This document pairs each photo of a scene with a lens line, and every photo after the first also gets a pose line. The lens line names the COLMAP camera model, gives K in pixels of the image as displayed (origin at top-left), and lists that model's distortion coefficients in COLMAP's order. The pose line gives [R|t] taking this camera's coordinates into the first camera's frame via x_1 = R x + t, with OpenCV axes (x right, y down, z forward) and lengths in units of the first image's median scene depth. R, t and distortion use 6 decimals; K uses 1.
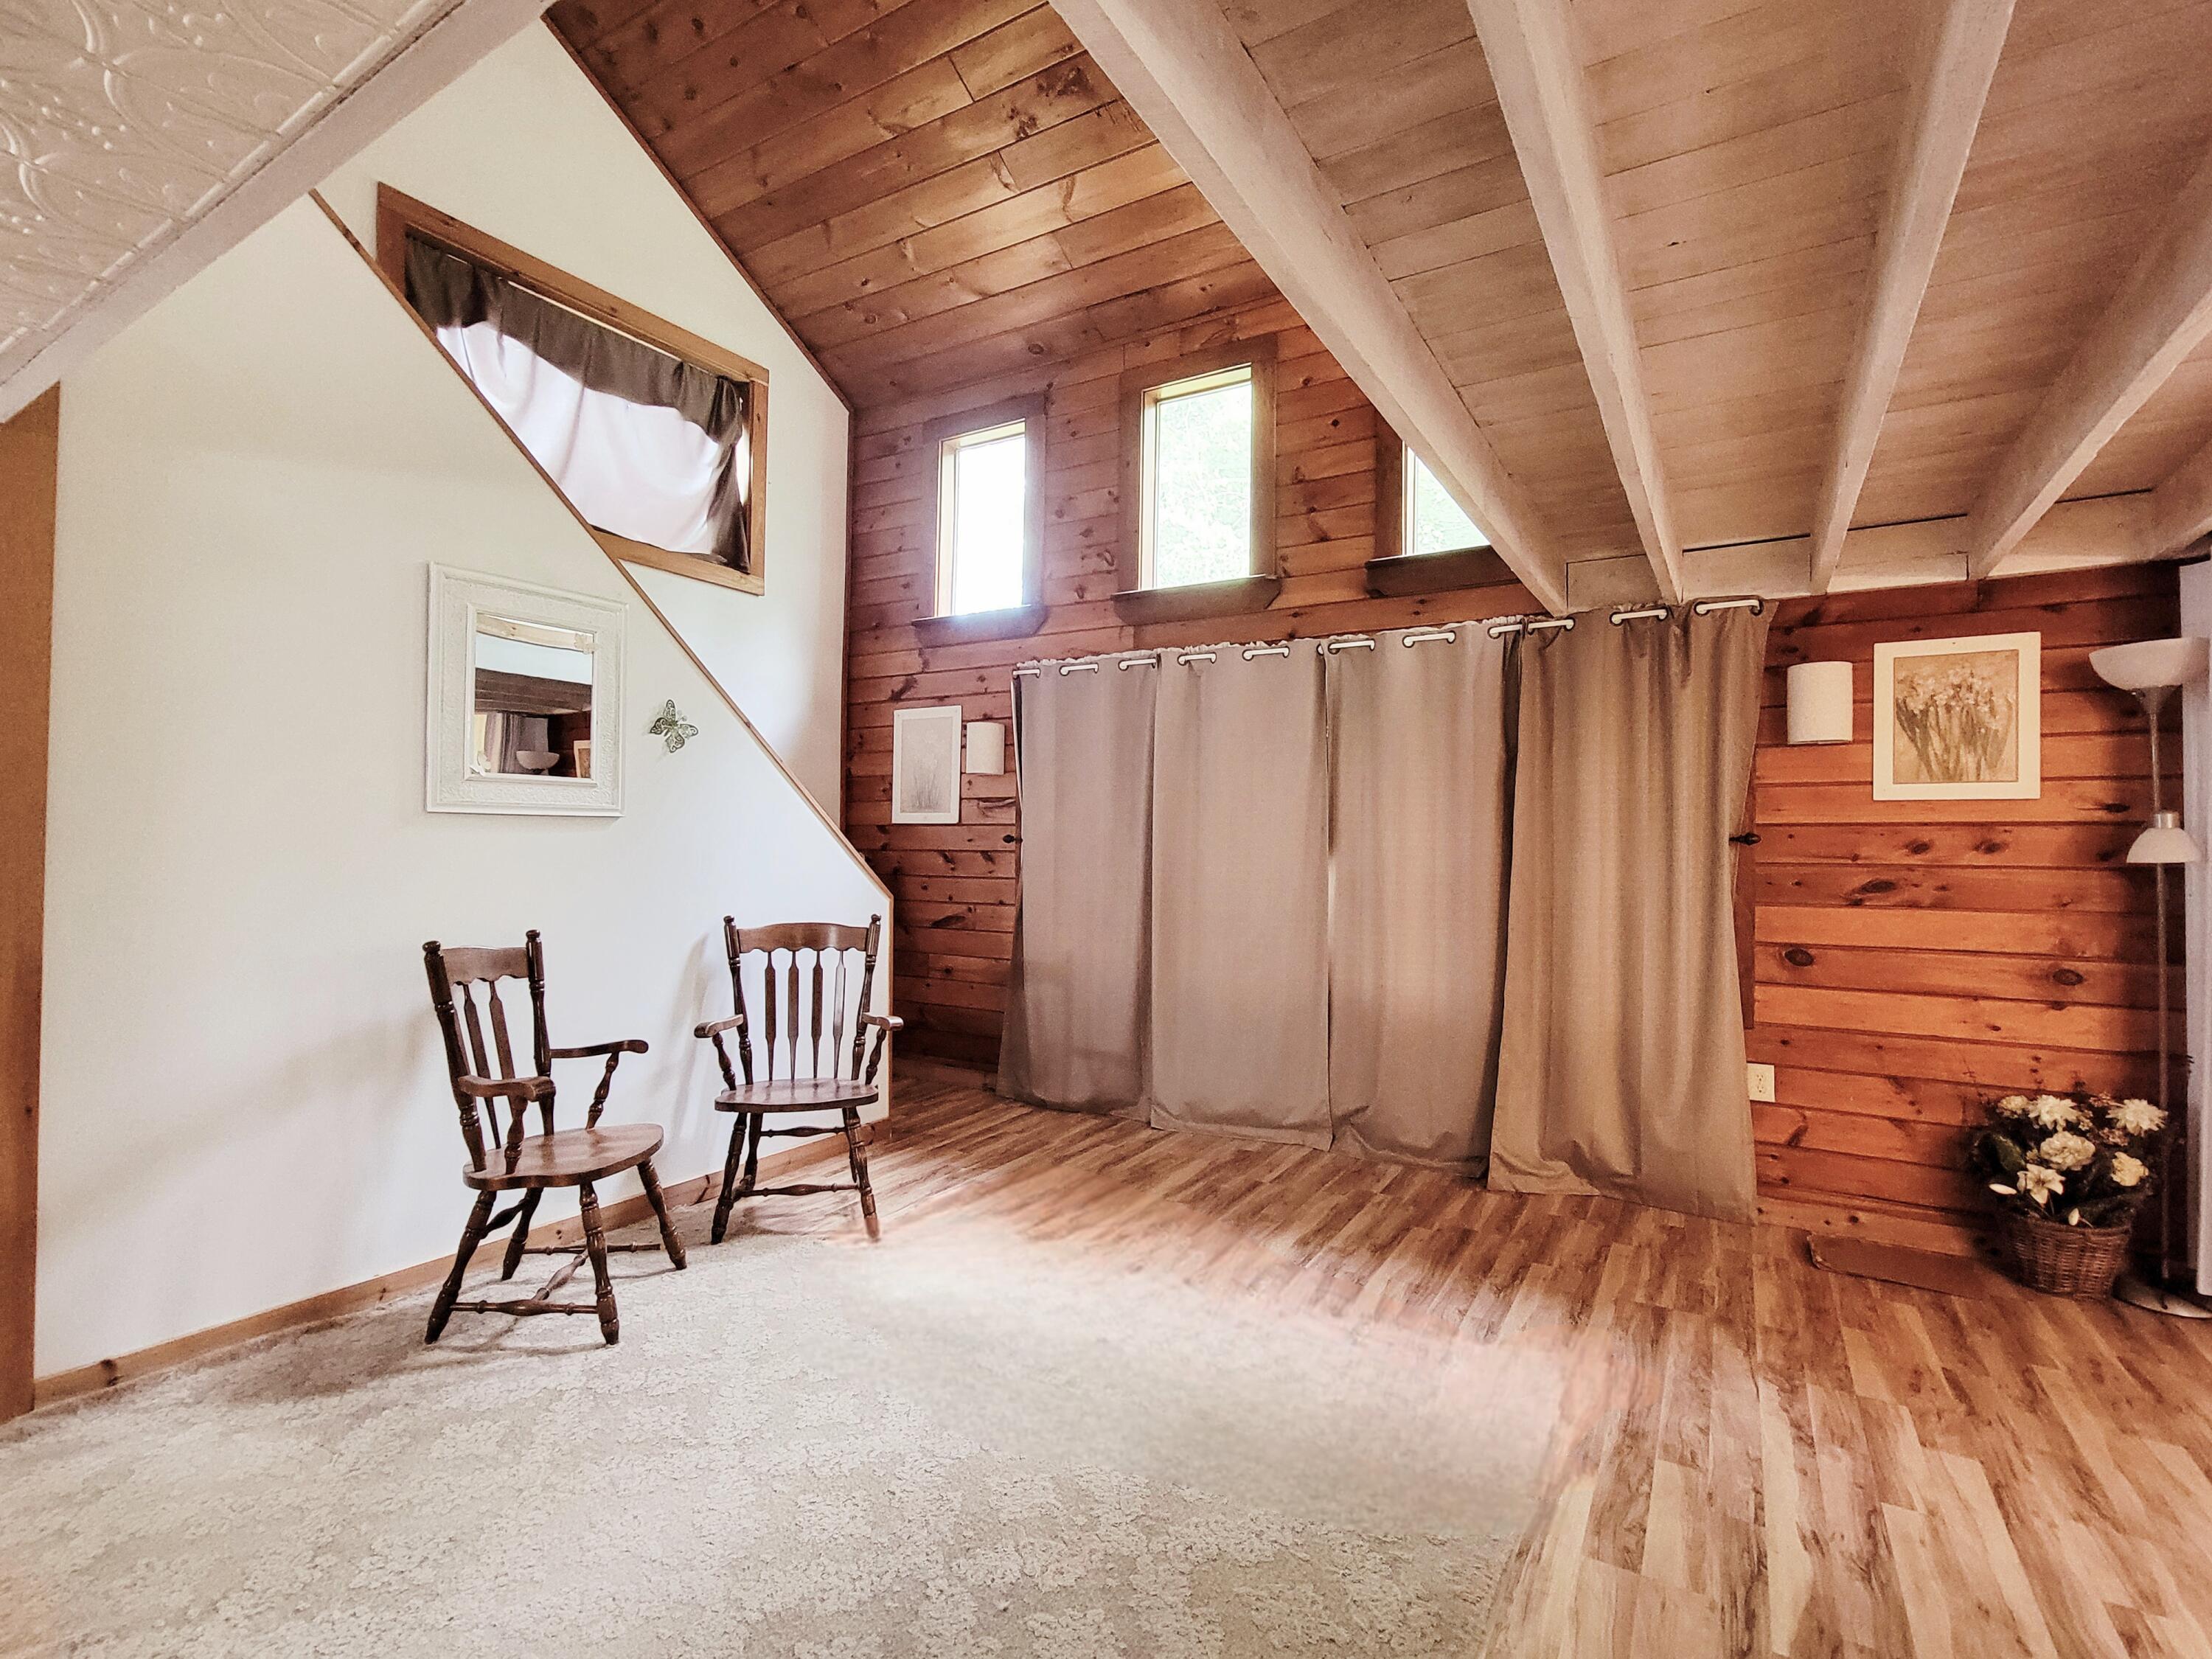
lens RADIAL K [[1029.1, 0, 1105.6], [0, 1029.1, 839.6], [0, 0, 1]] dist [-0.005864, 0.000905]
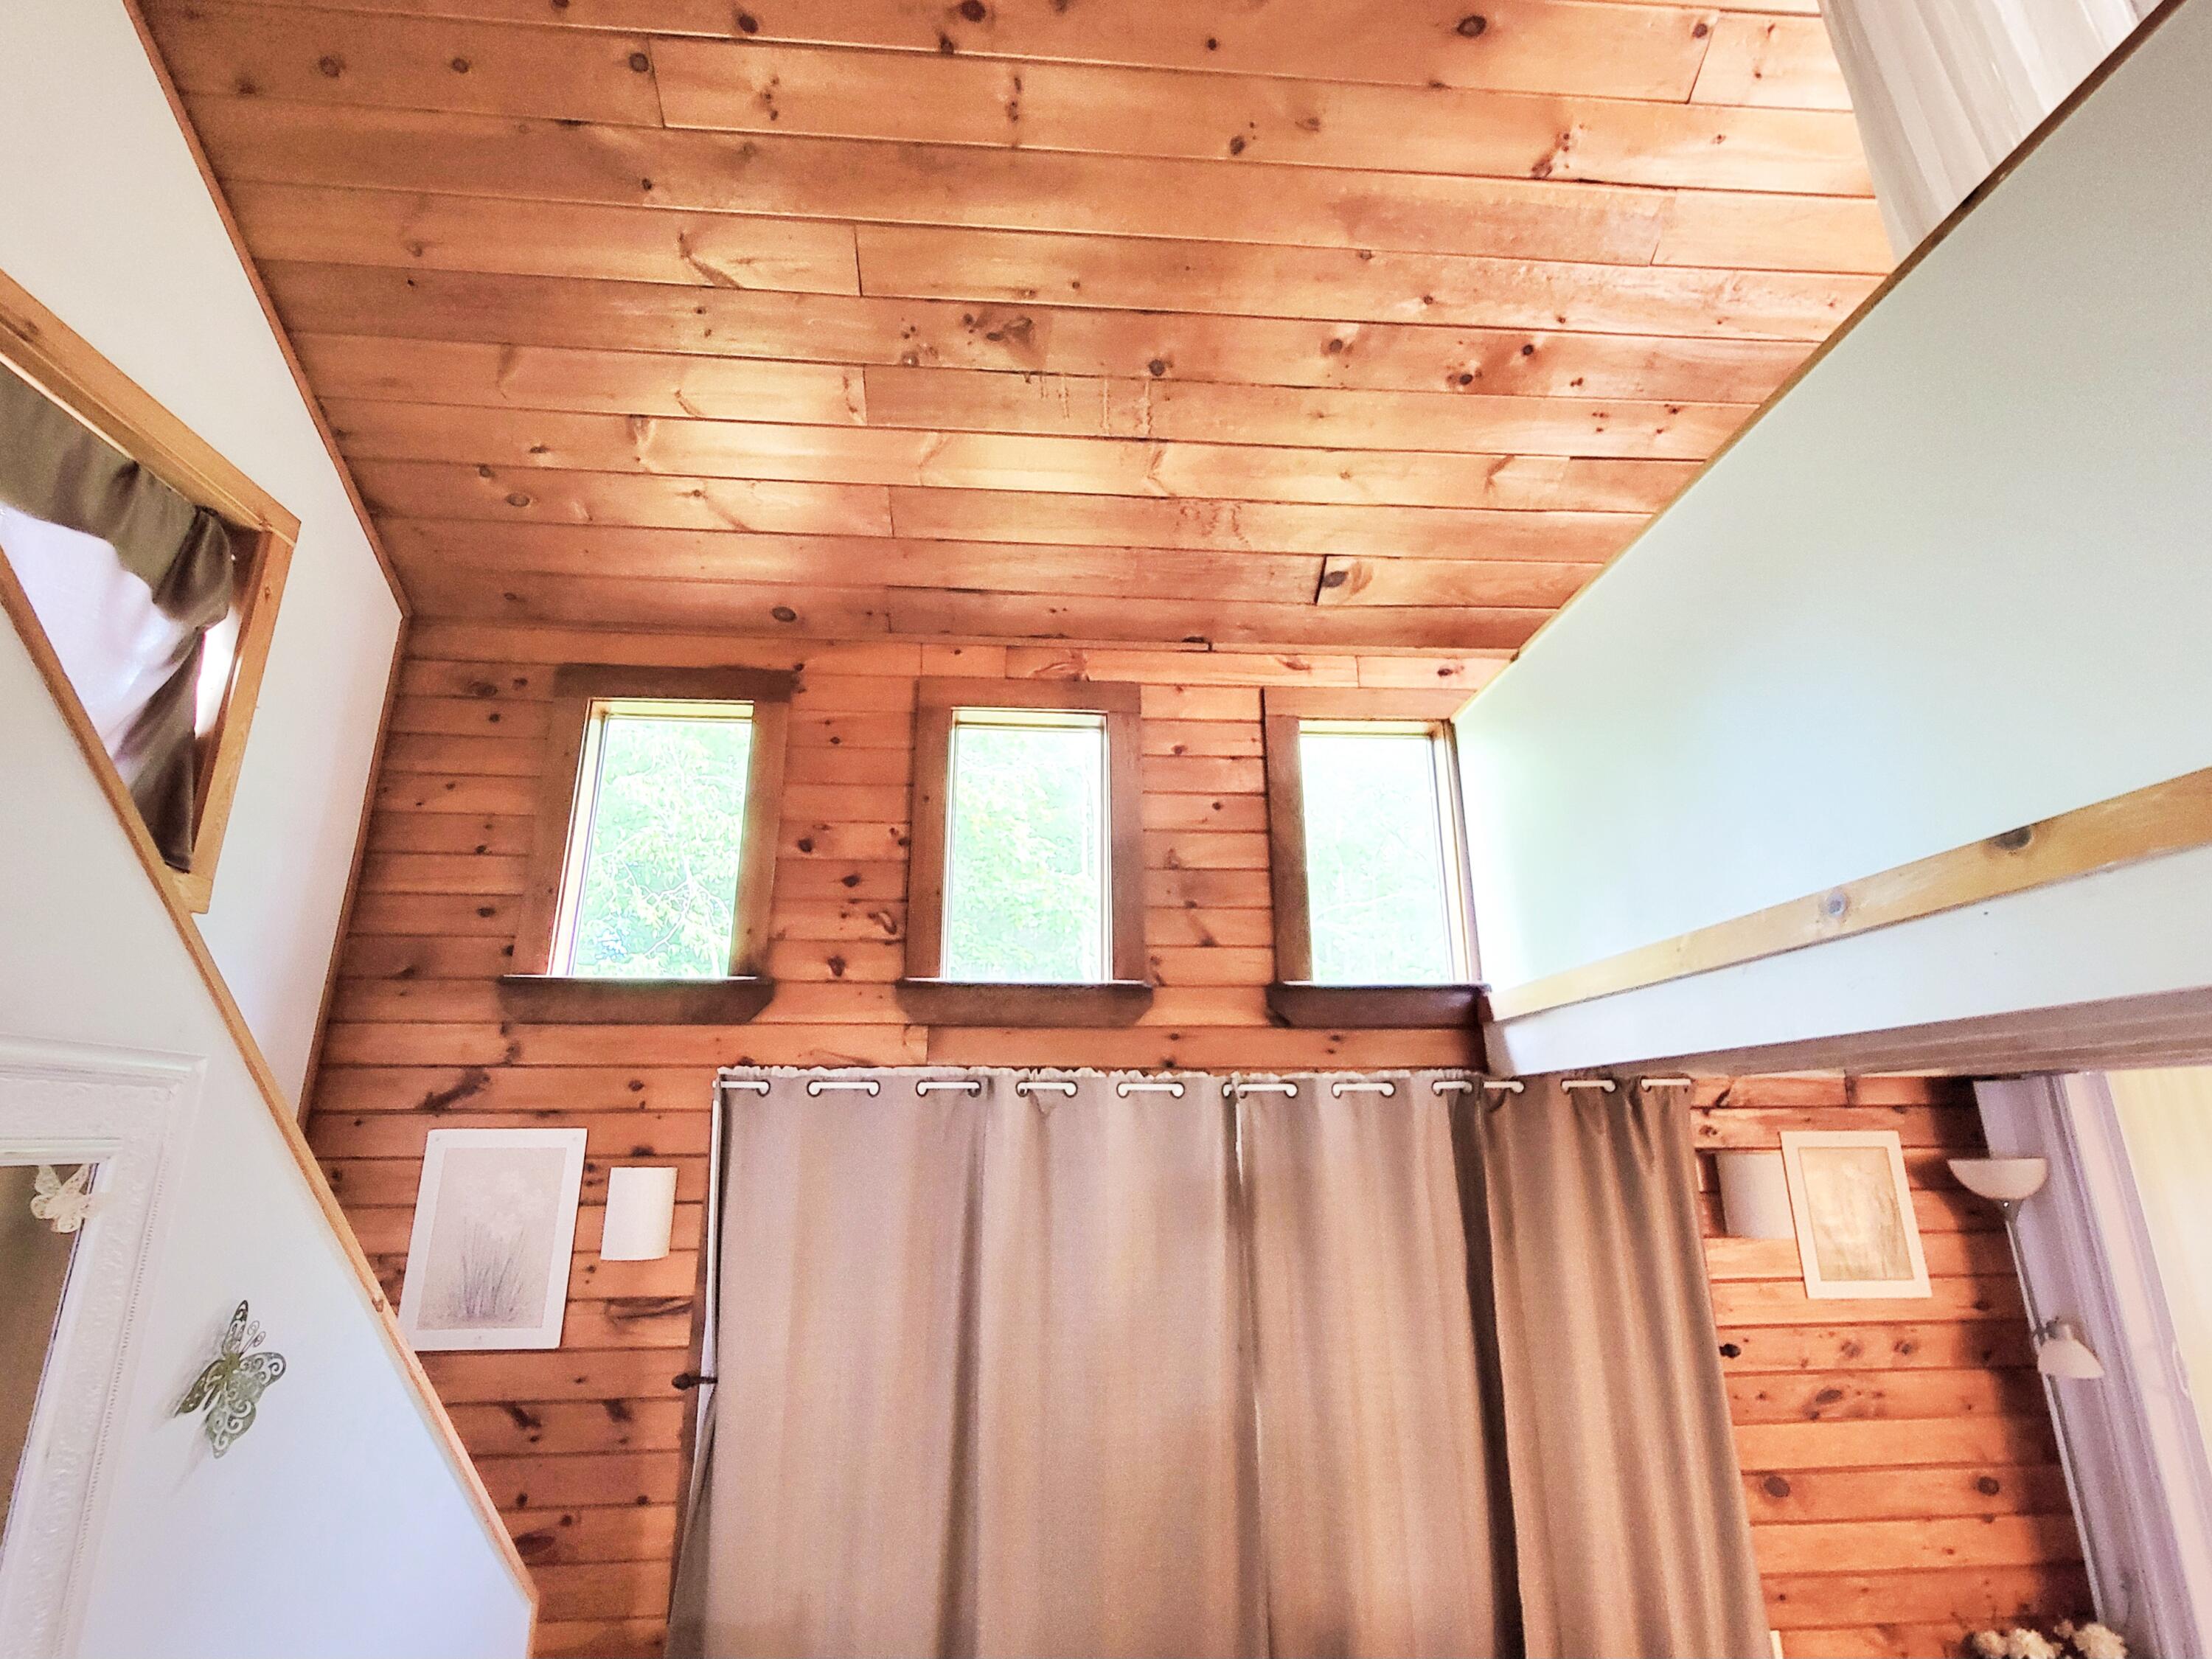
lens RADIAL K [[1082.5, 0, 1106.5], [0, 1082.5, 837.0], [0, 0, 1]] dist [-0.002545, -0.000592]
pose [[0.812676, 0.142847, 0.564935, -0.320178], [0.012225, 0.965095, -0.261615, -0.148567], [-0.582587, 0.219515, 0.782564, 0.362218]]
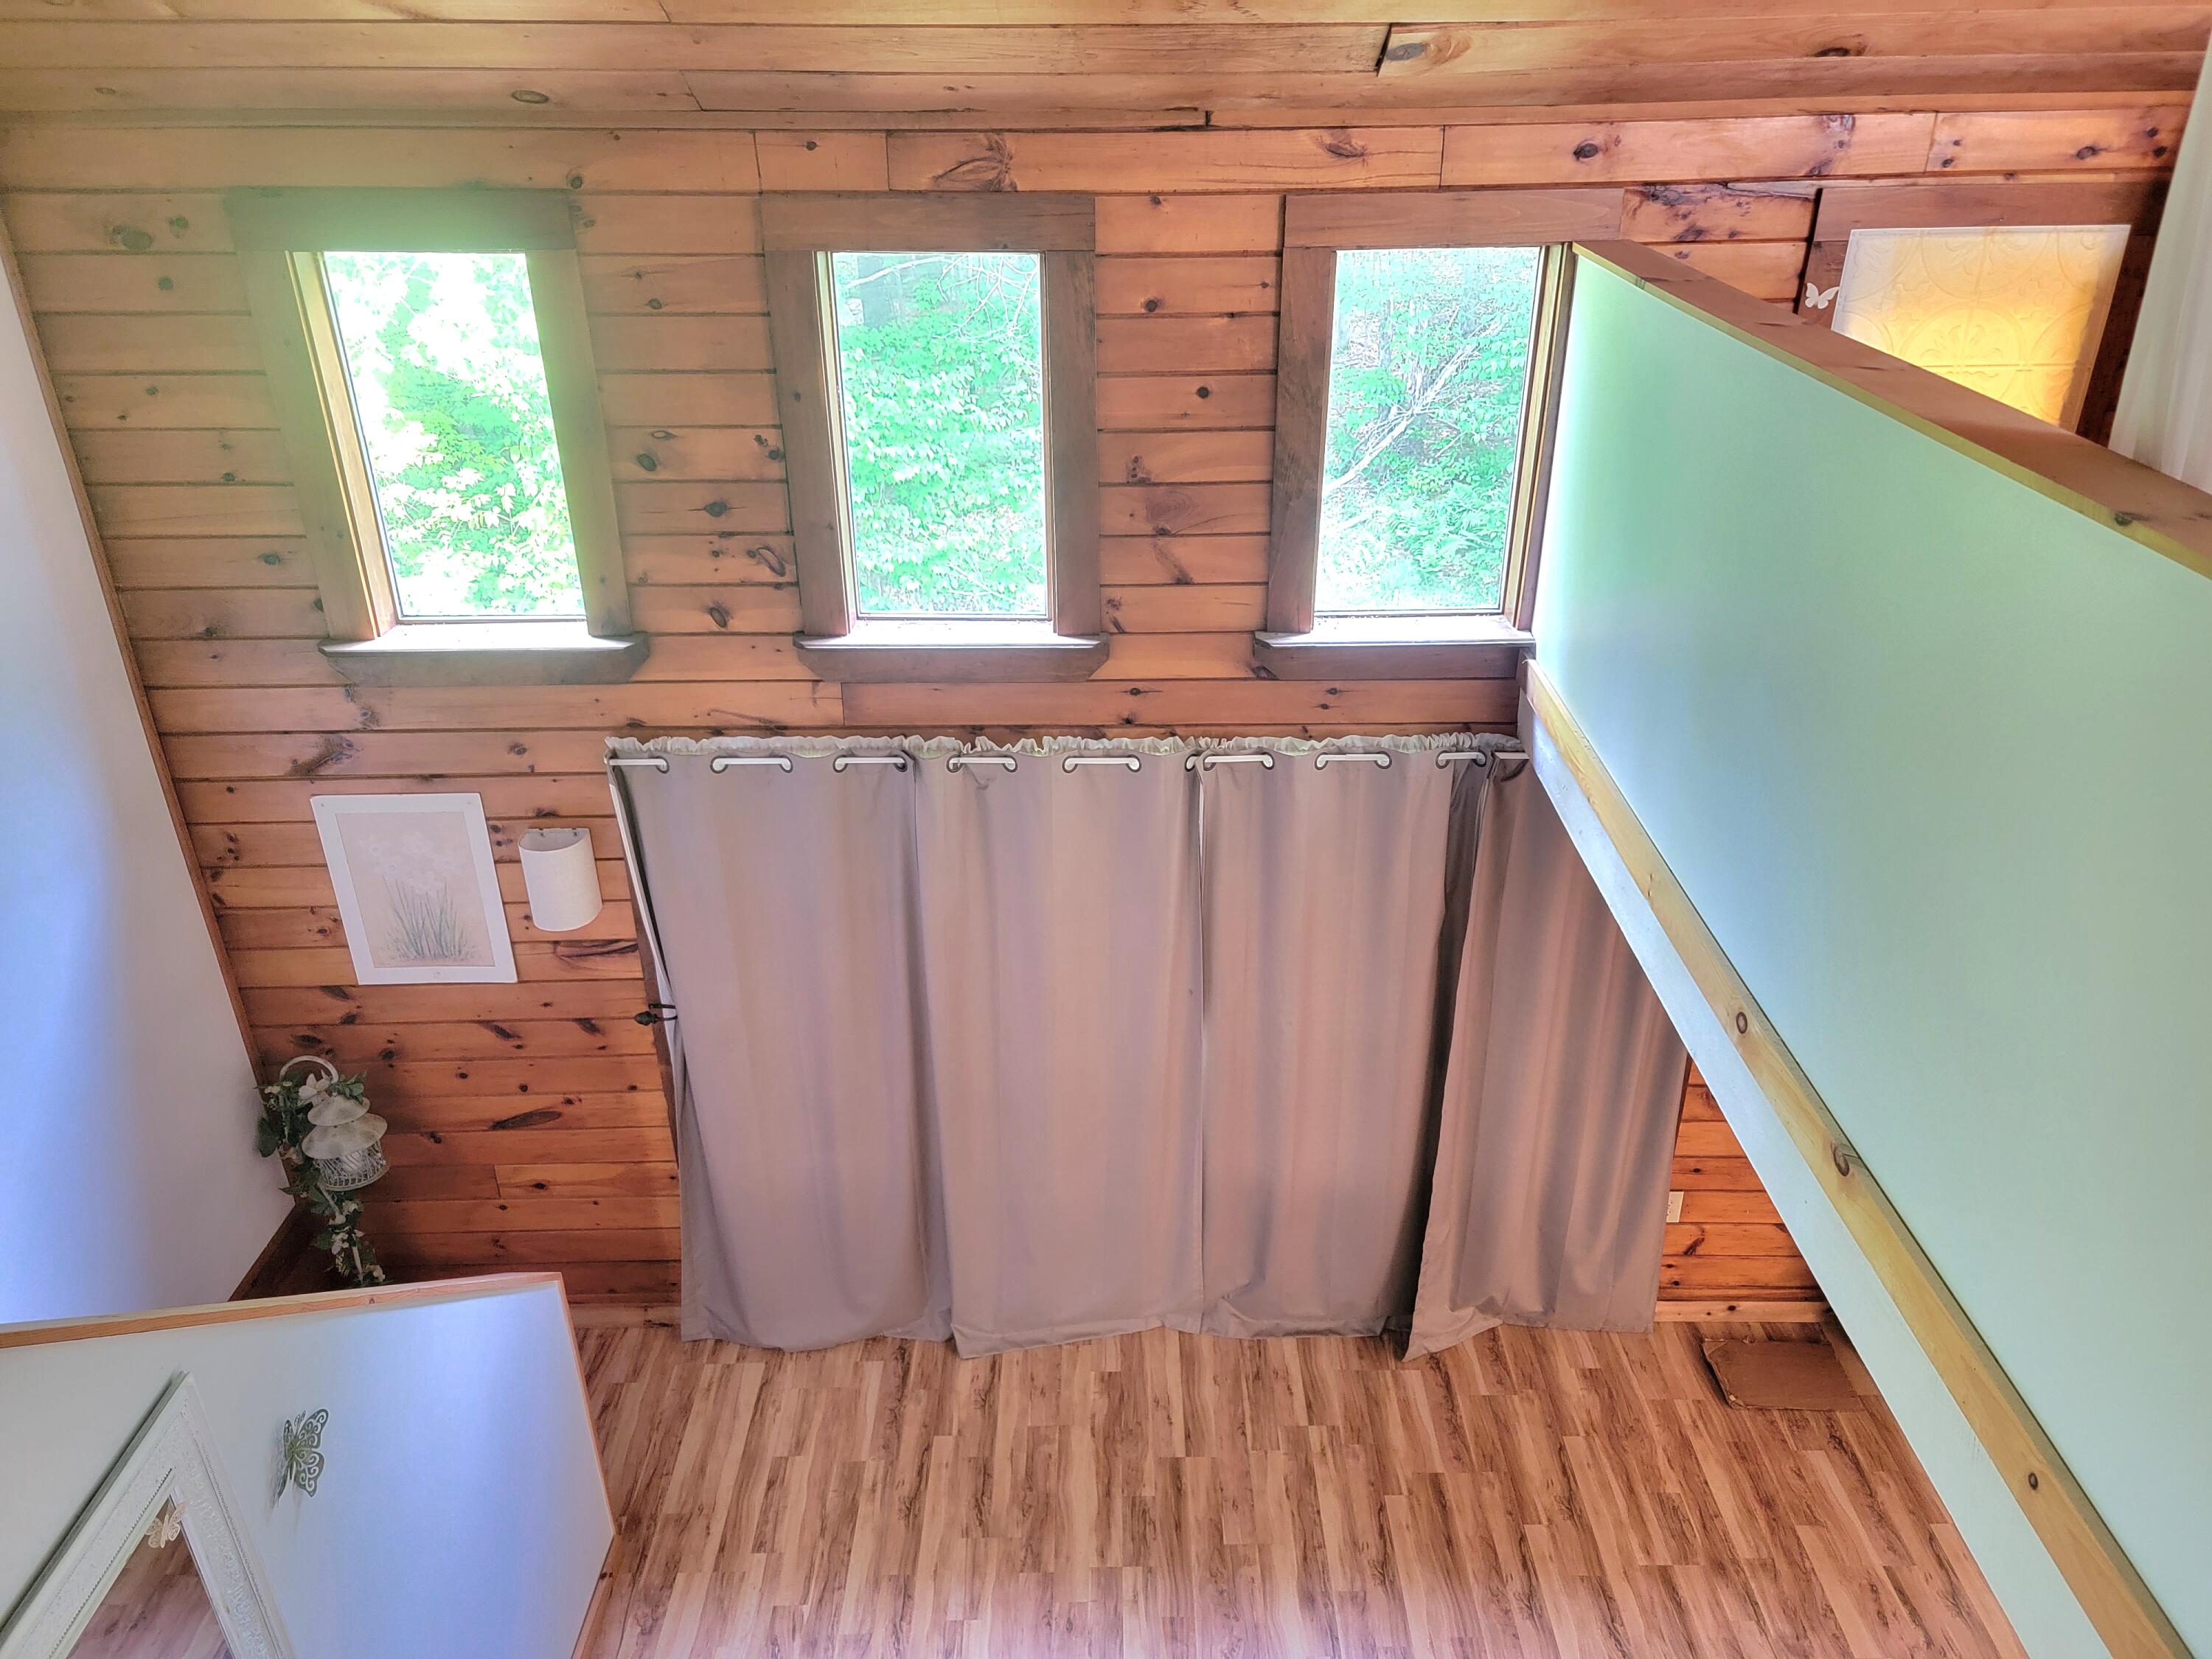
lens RADIAL K [[1549.8, 0, 1104.8], [0, 1549.8, 818.9], [0, 0, 1]] dist [0.047295, -0.007464]
pose [[0.853443, -0.253816, 0.455206, -0.277064], [0.015933, 0.885701, 0.463983, -0.575497], [-0.520943, -0.388730, 0.759939, 0.249569]]
